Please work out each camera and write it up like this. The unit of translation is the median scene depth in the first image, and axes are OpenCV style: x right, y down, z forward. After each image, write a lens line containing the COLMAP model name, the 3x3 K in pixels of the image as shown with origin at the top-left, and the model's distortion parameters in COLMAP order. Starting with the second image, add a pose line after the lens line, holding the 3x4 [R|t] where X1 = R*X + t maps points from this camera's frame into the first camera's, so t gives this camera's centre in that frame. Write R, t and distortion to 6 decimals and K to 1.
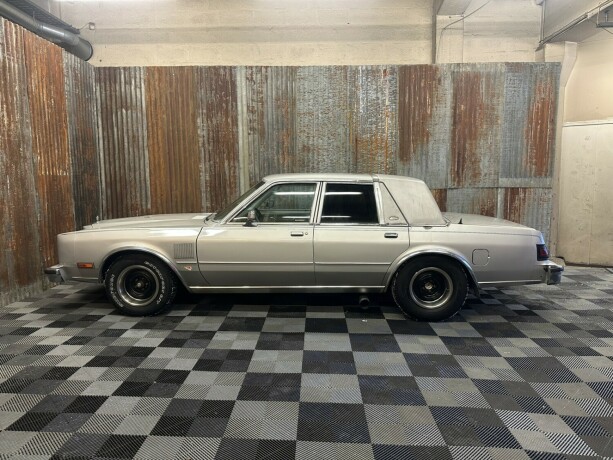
lens RADIAL K [[429.3, 0, 304.8], [0, 429.3, 229.3], [0, 0, 1]] dist [0.073669, -0.098650]
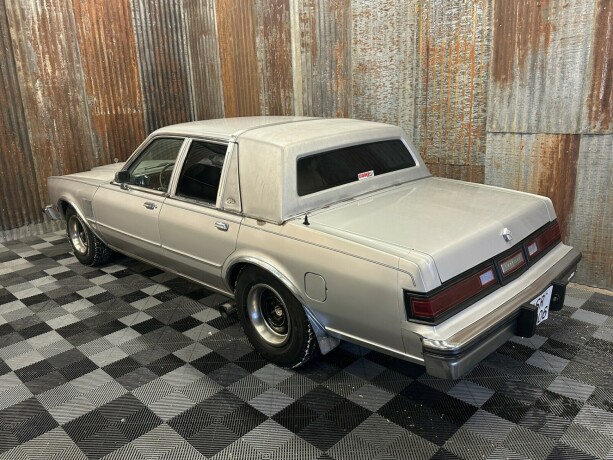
lens RADIAL K [[501.5, 0, 303.1], [0, 501.5, 229.8], [0, 0, 1]] dist [0.032167, -0.045956]
pose [[0.729253, 0.159765, -0.665331, 0.514755], [-0.039559, 0.980577, 0.192104, -0.085548], [0.683099, -0.113773, 0.721409, 0.329135]]
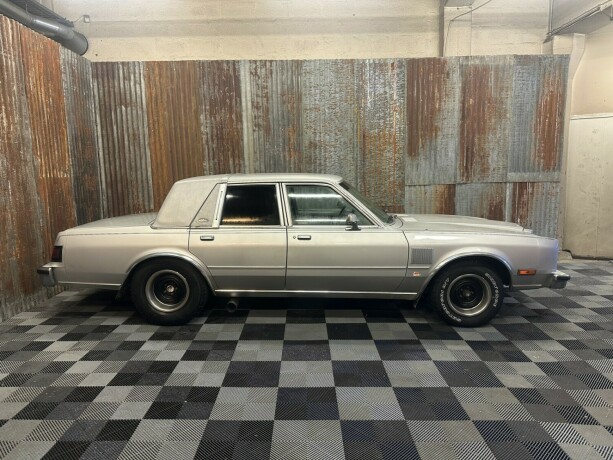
lens RADIAL K [[429.3, 0, 304.8], [0, 429.3, 229.3], [0, 0, 1]] dist [0.073669, -0.098650]
pose [[0.999440, -0.016927, 0.028855, -0.046866], [0.016155, 0.999511, 0.026778, -0.022972], [-0.029294, -0.026296, 0.999225, 0.019211]]
